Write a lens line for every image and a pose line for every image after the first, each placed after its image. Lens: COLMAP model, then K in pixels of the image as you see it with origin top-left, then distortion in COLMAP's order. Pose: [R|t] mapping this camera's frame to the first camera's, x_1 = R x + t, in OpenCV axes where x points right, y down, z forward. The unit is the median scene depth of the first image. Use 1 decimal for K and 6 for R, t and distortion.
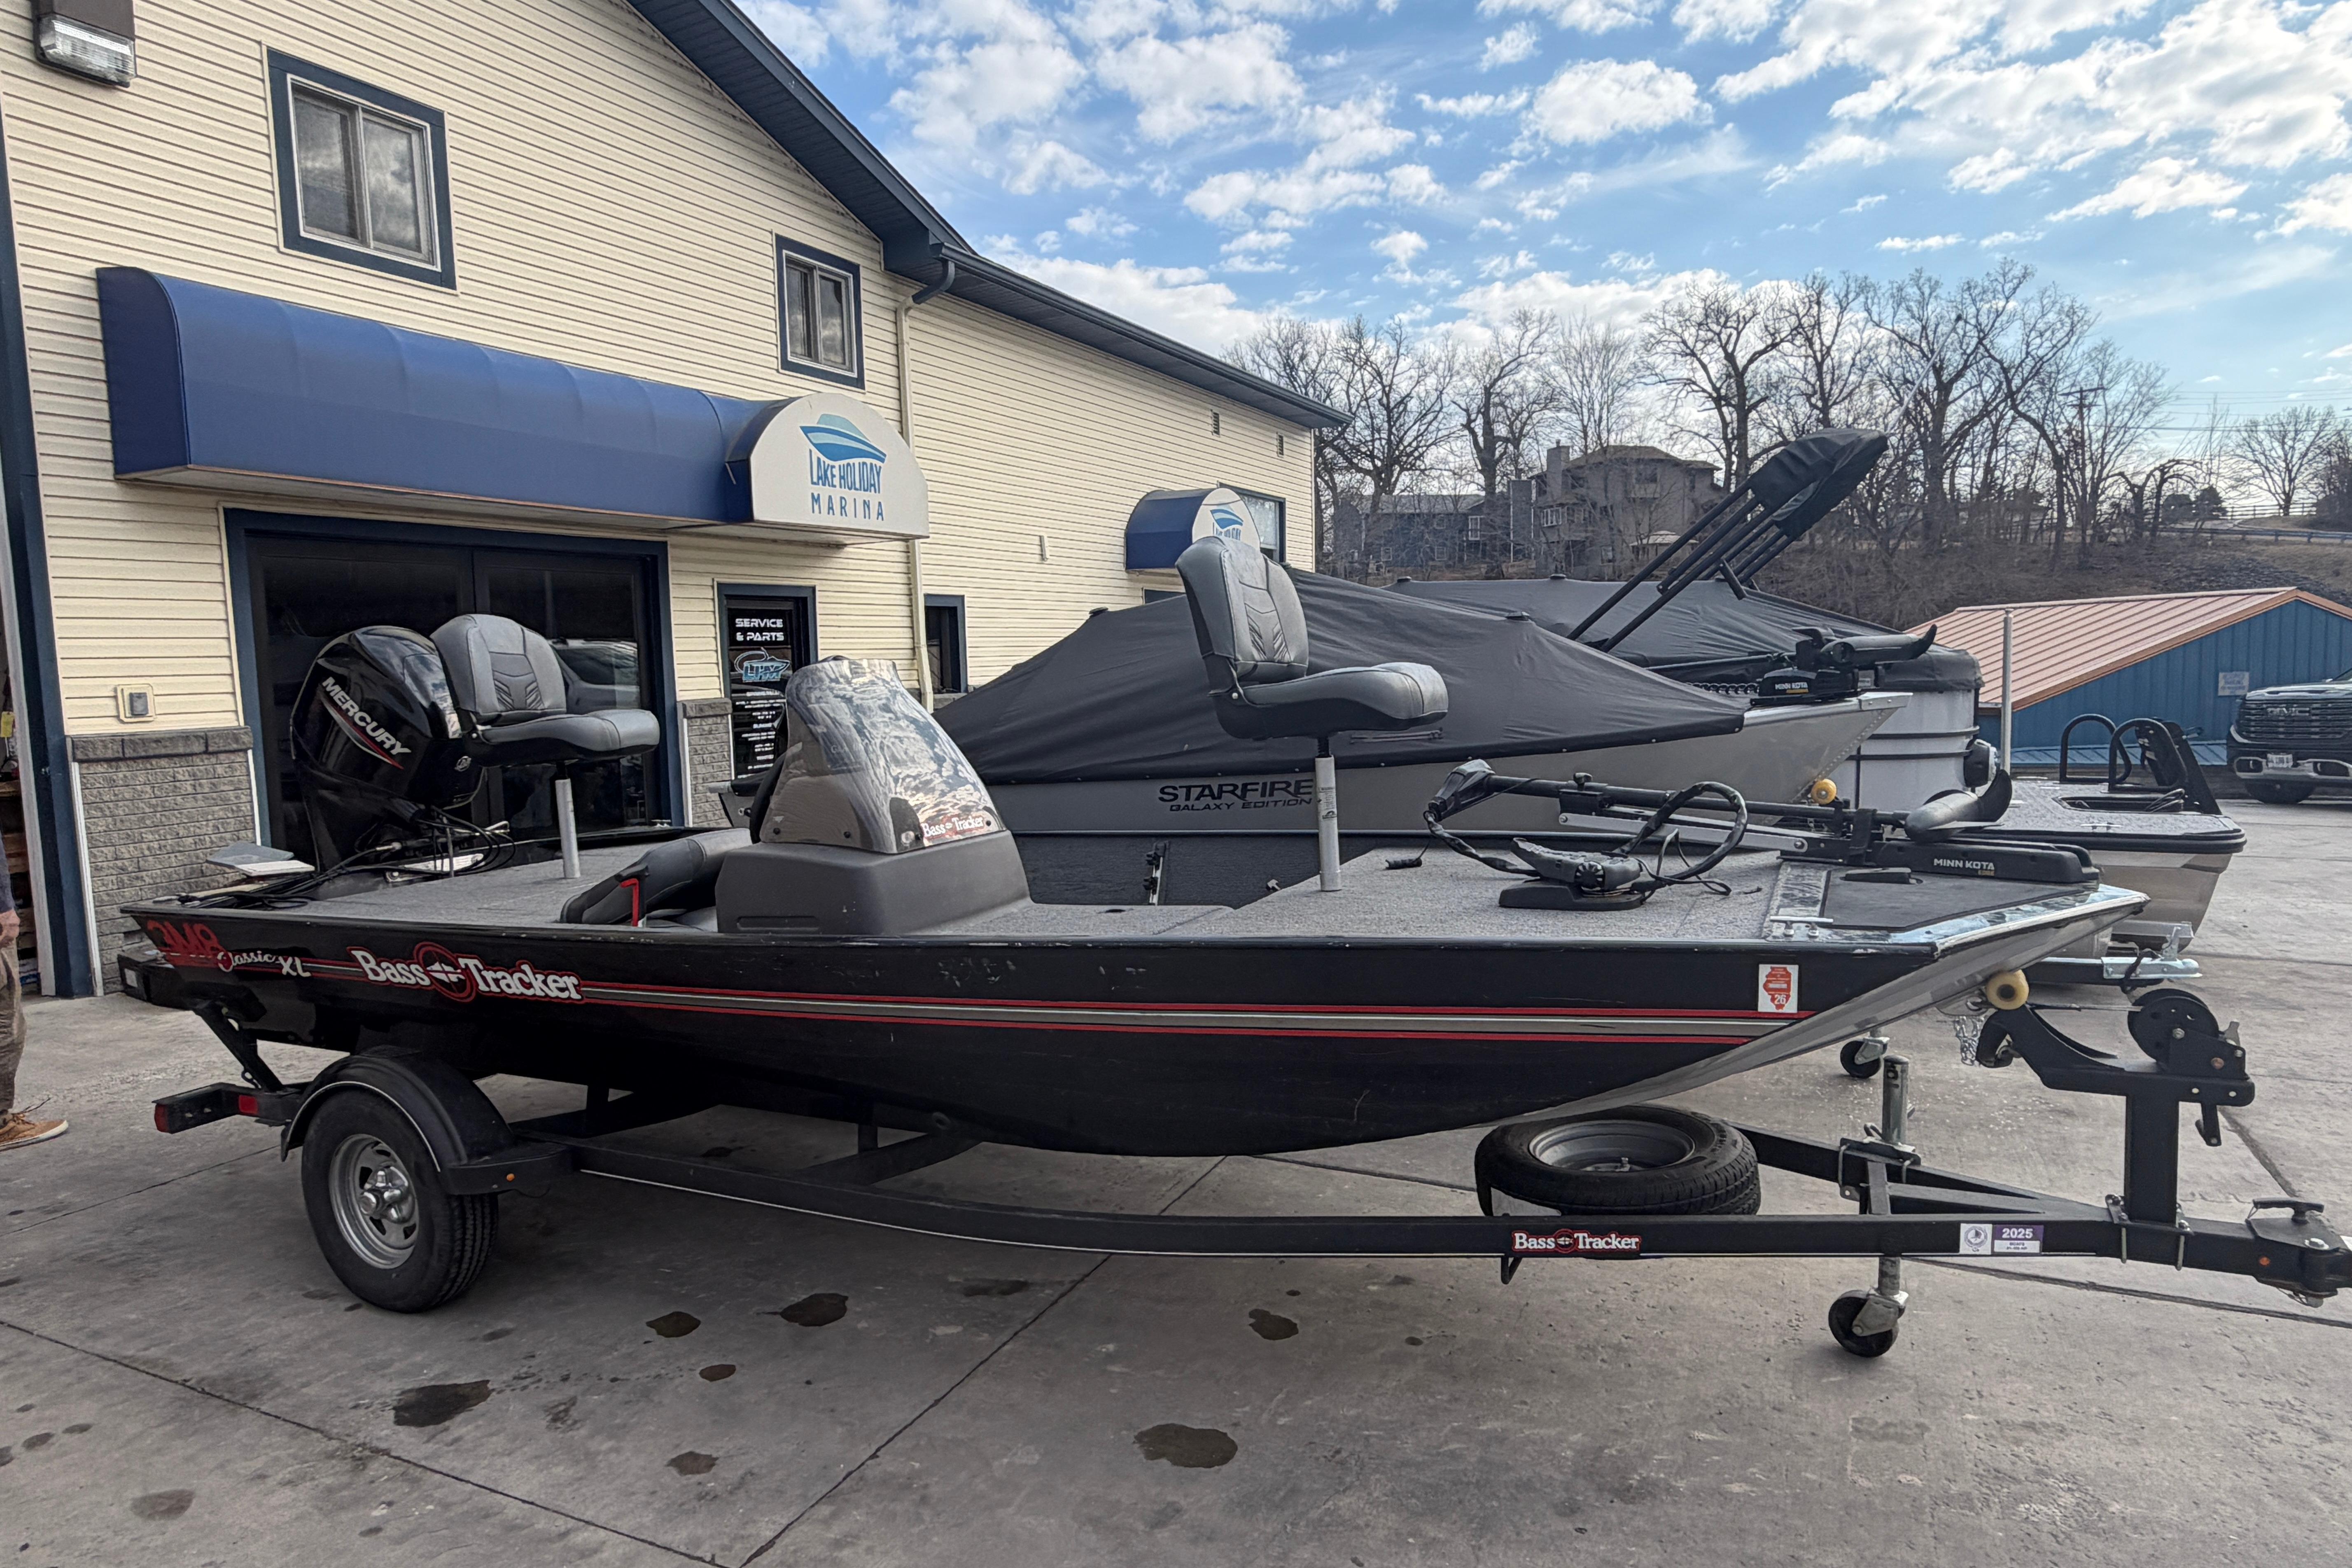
lens RADIAL K [[1396.6, 0, 1170.2], [0, 1396.6, 780.5], [0, 0, 1]] dist [0.001784, 0.000774]
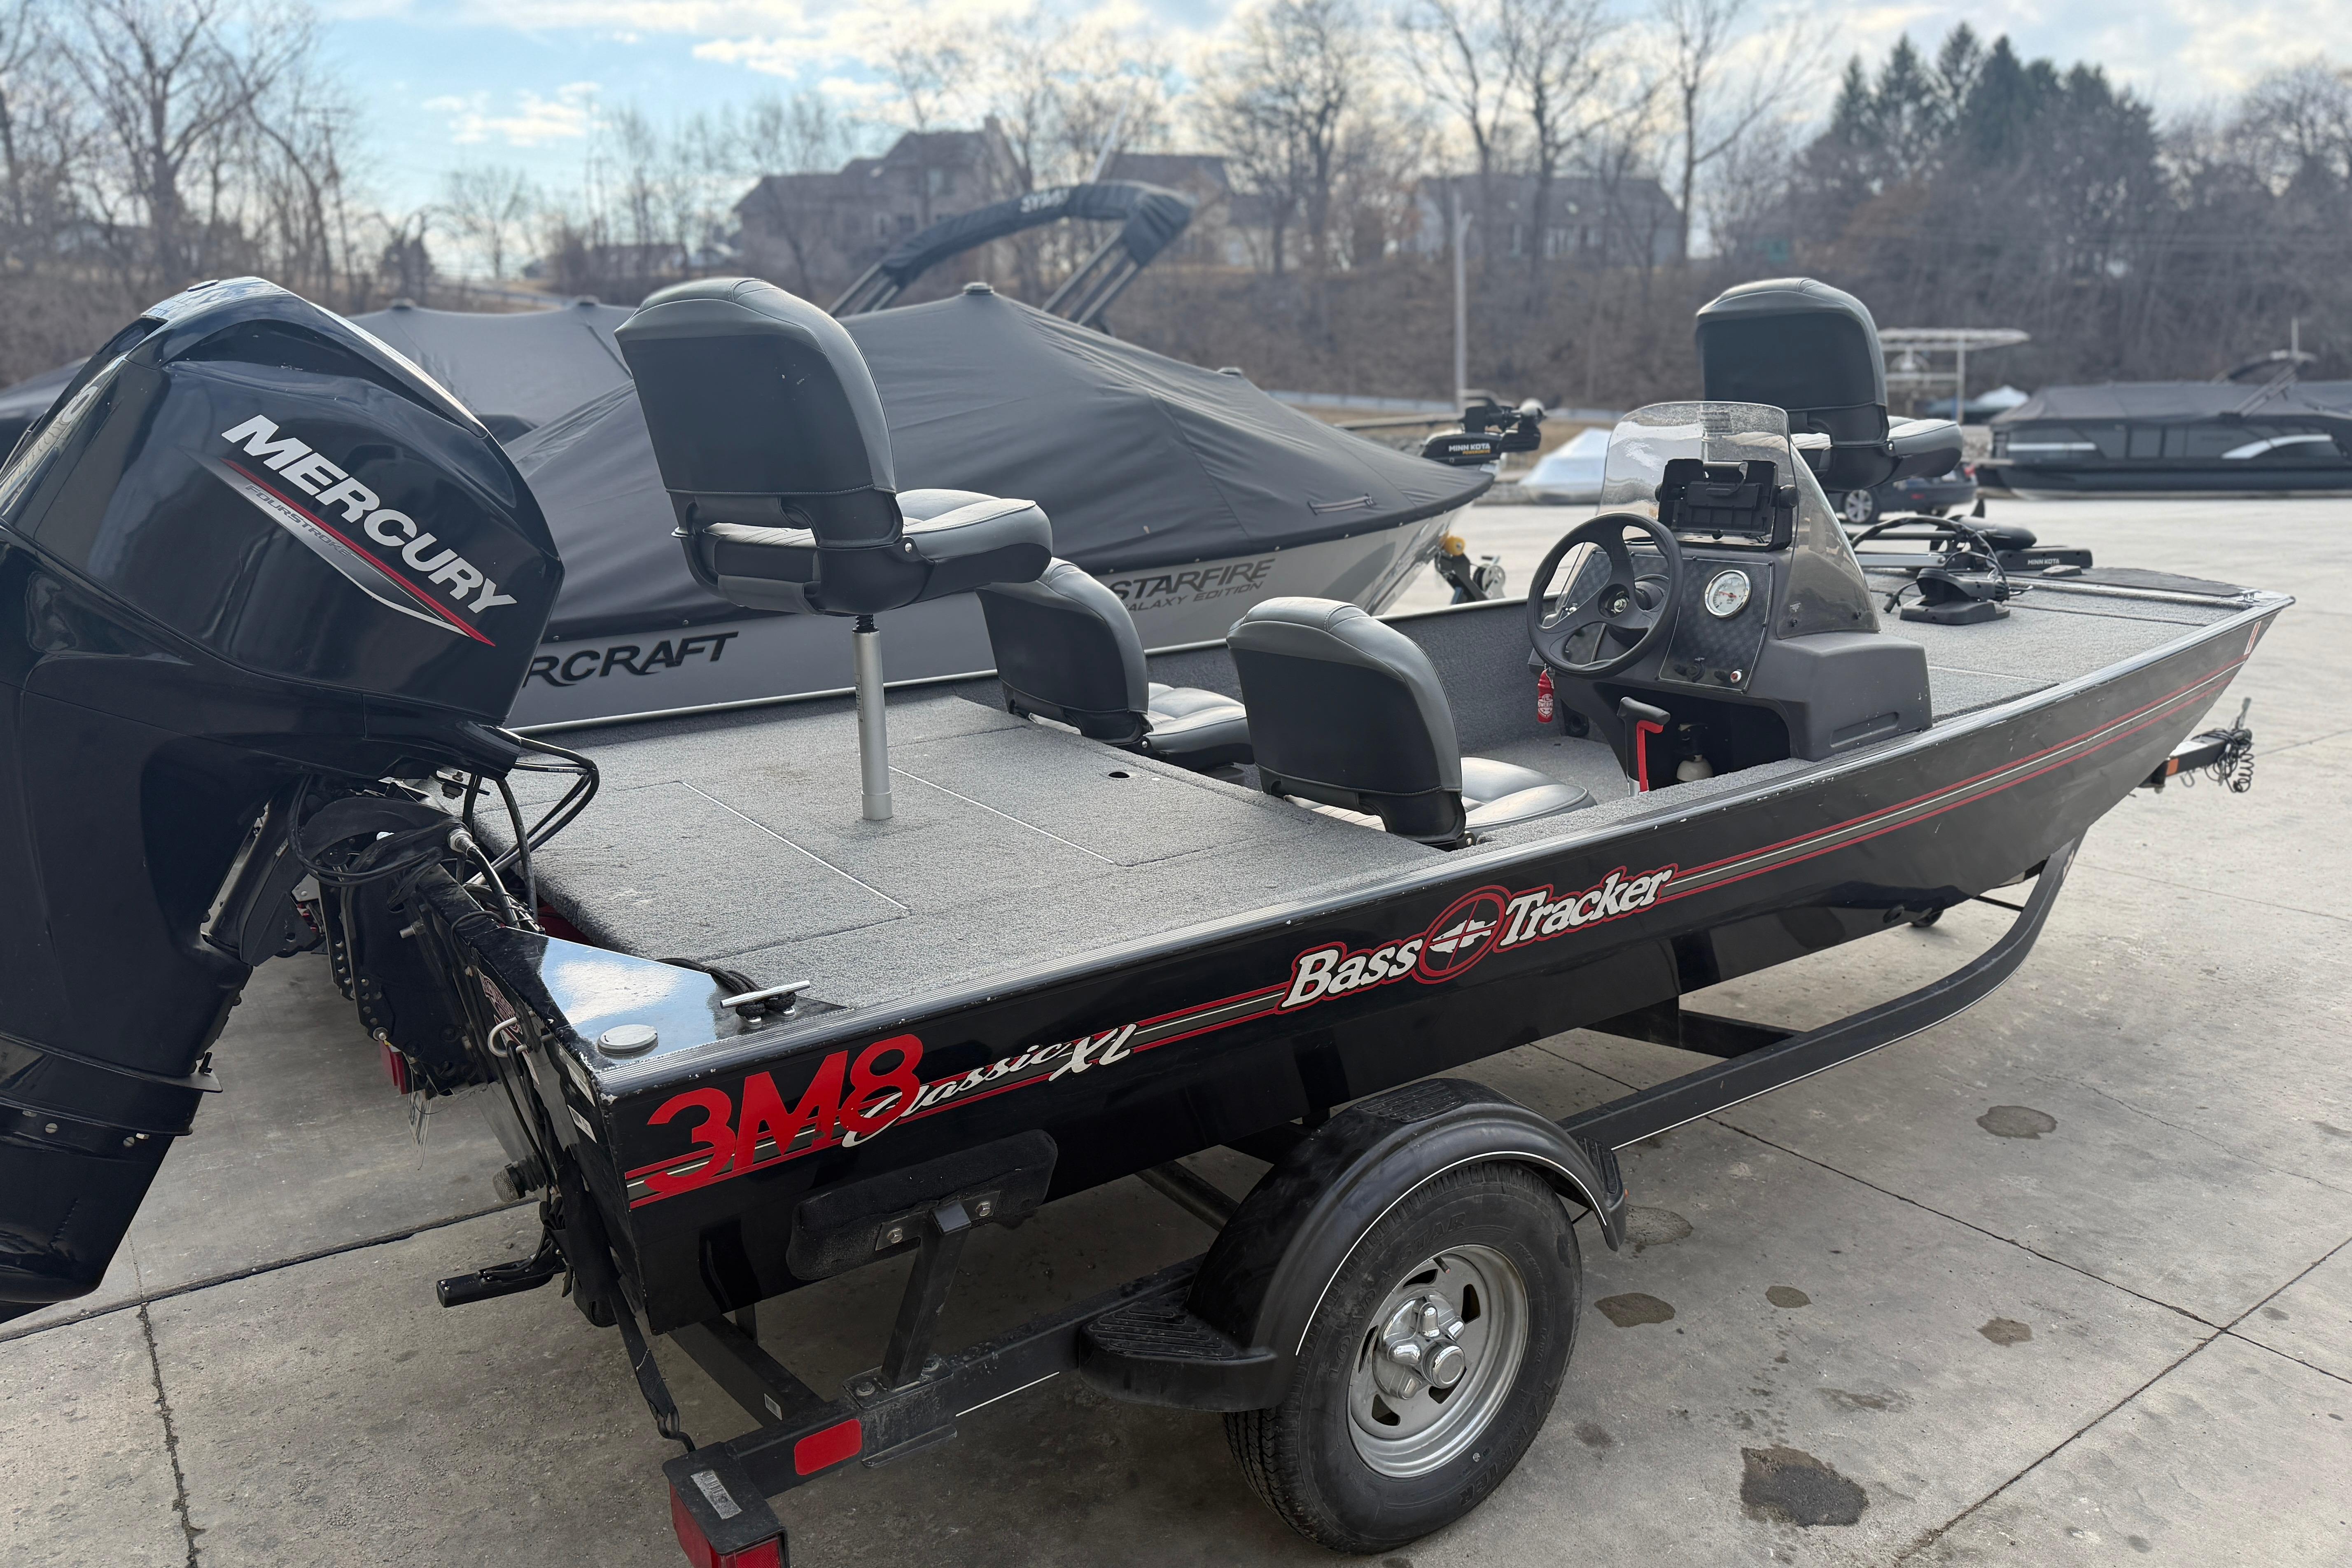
lens RADIAL K [[1655.4, 0, 1176.0], [0, 1655.4, 784.0], [0, 0, 1]] dist [0.005707, 0.000254]
pose [[0.479507, -0.171205, 0.860675, -0.842217], [0.062153, 0.984947, 0.161297, -0.033167], [-0.875334, -0.023849, 0.482930, 0.561125]]
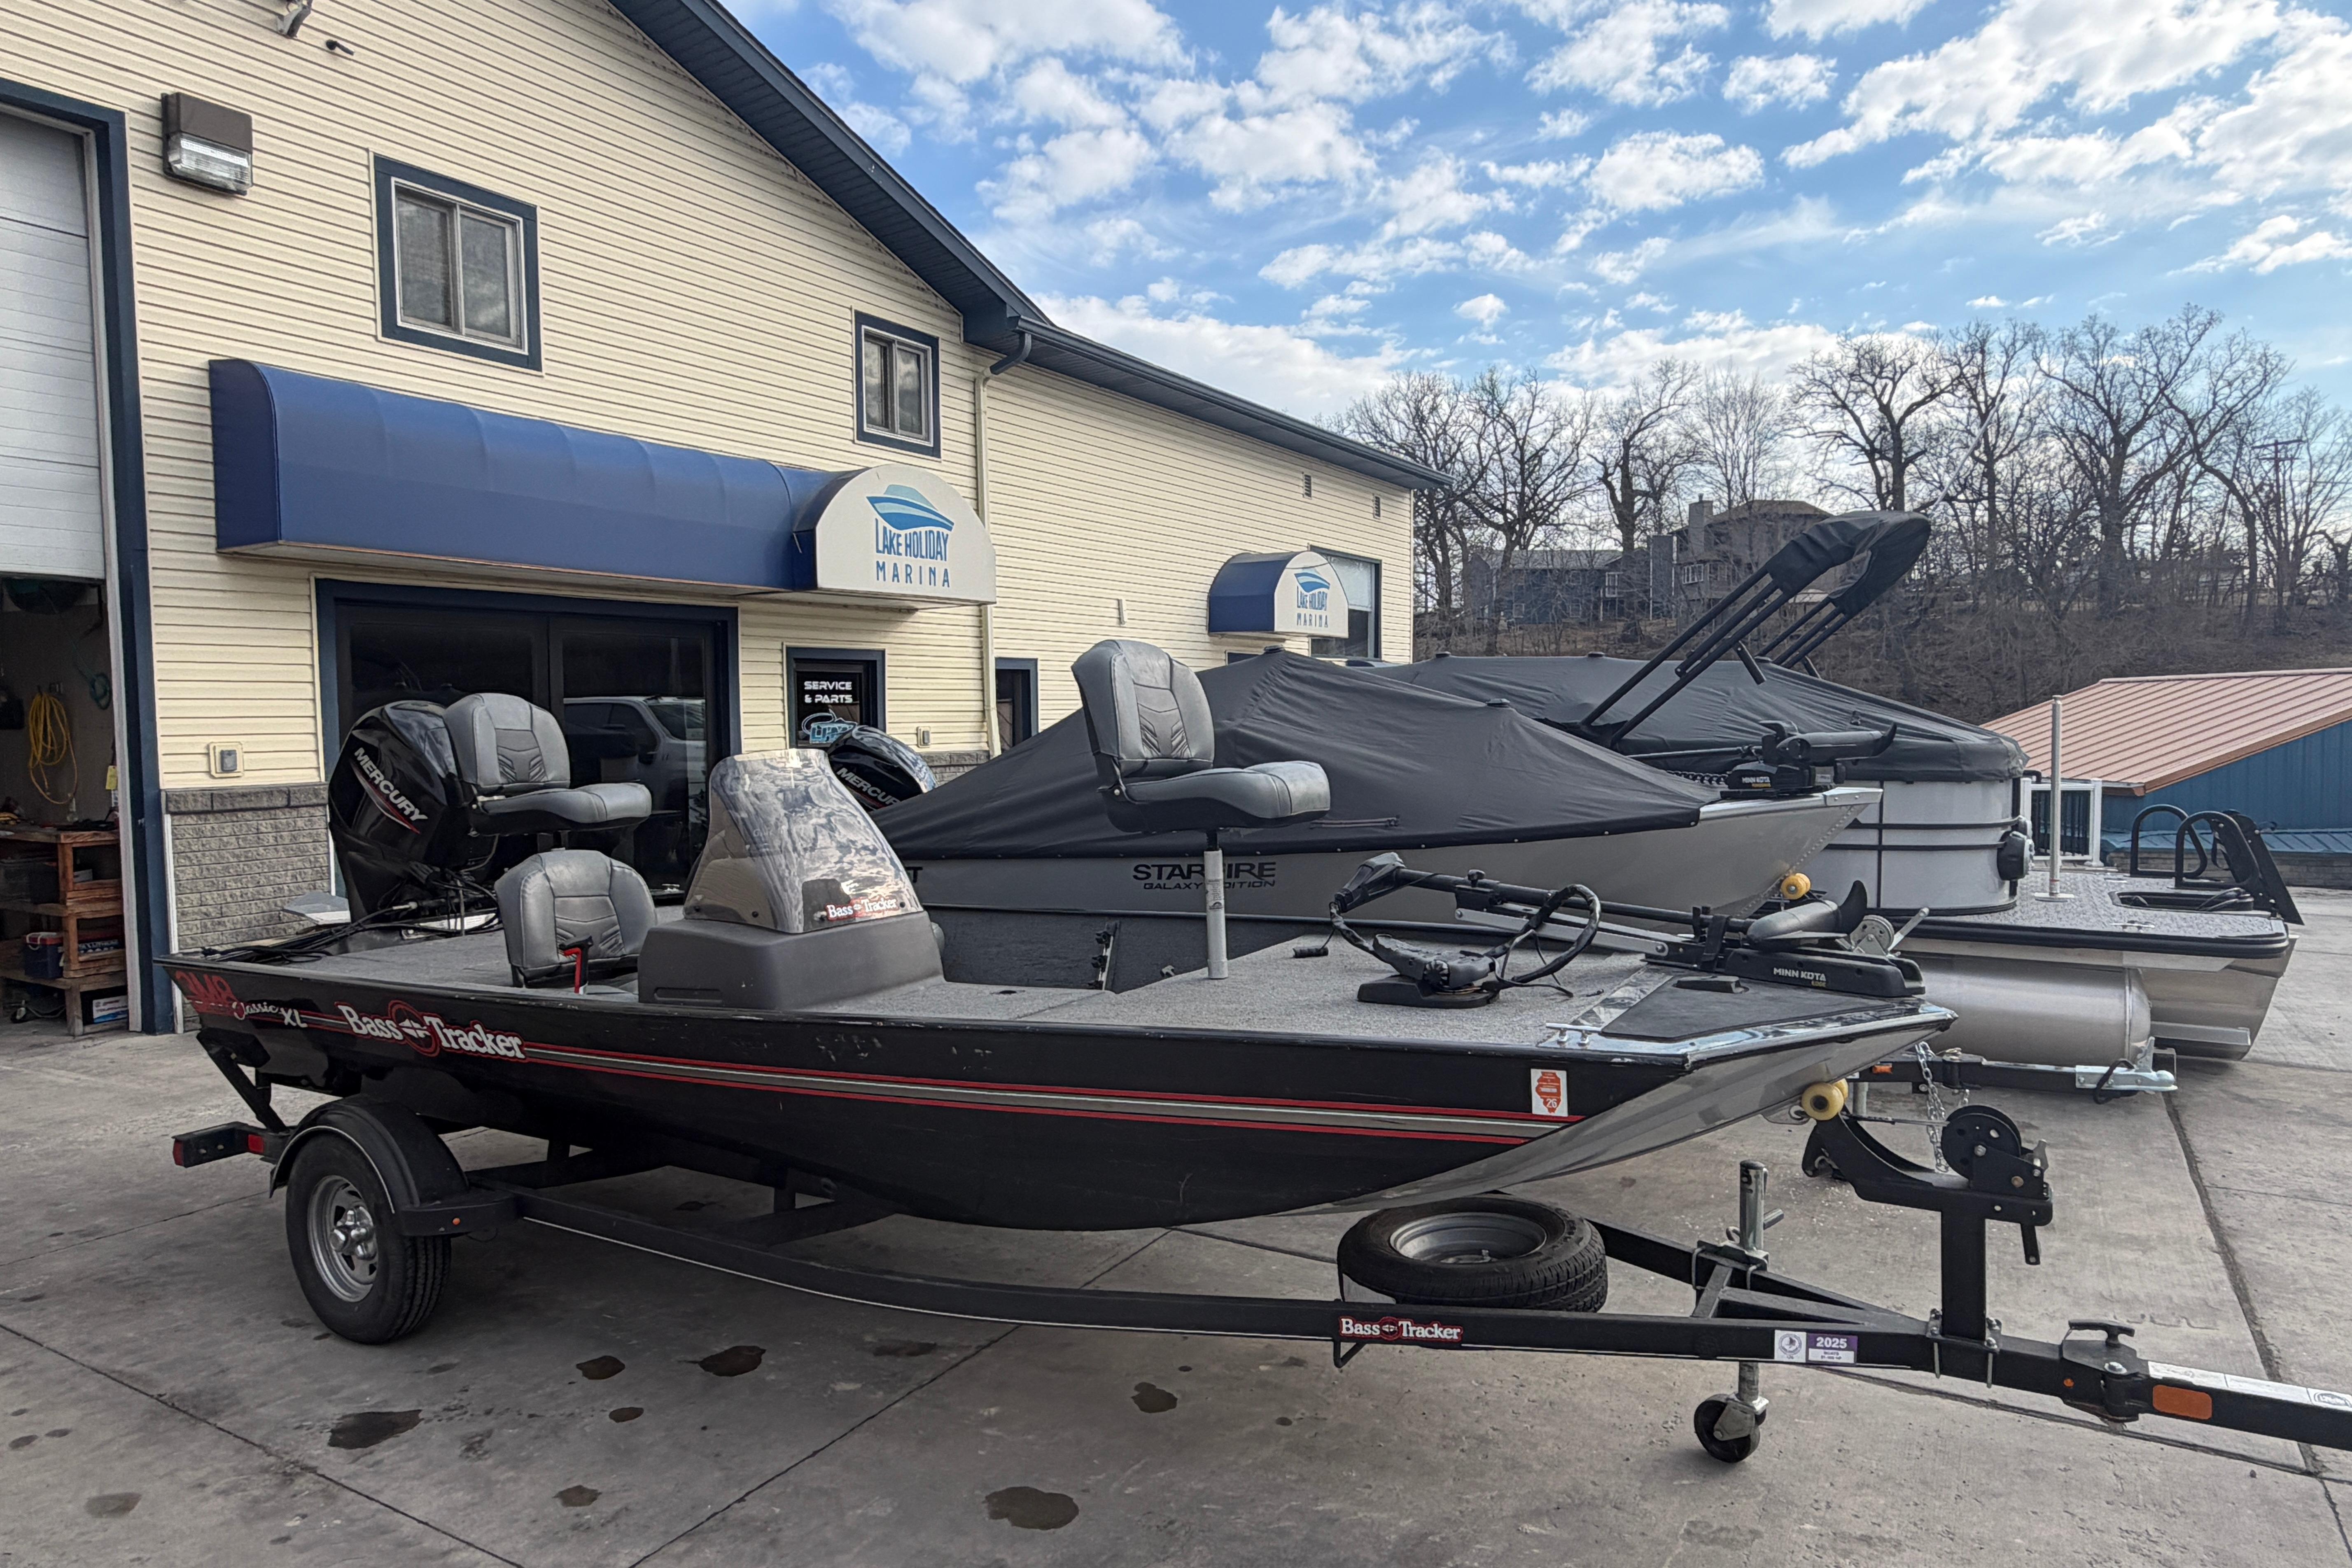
lens RADIAL K [[1432.3, 0, 1176.0], [0, 1432.3, 784.0], [0, 0, 1]] dist [0.001933, 0.001172]
pose [[0.996281, 0.018598, -0.084137, 0.117973], [-0.021764, 0.999083, -0.036875, -0.017949], [0.083374, 0.038569, 0.995772, -0.050327]]
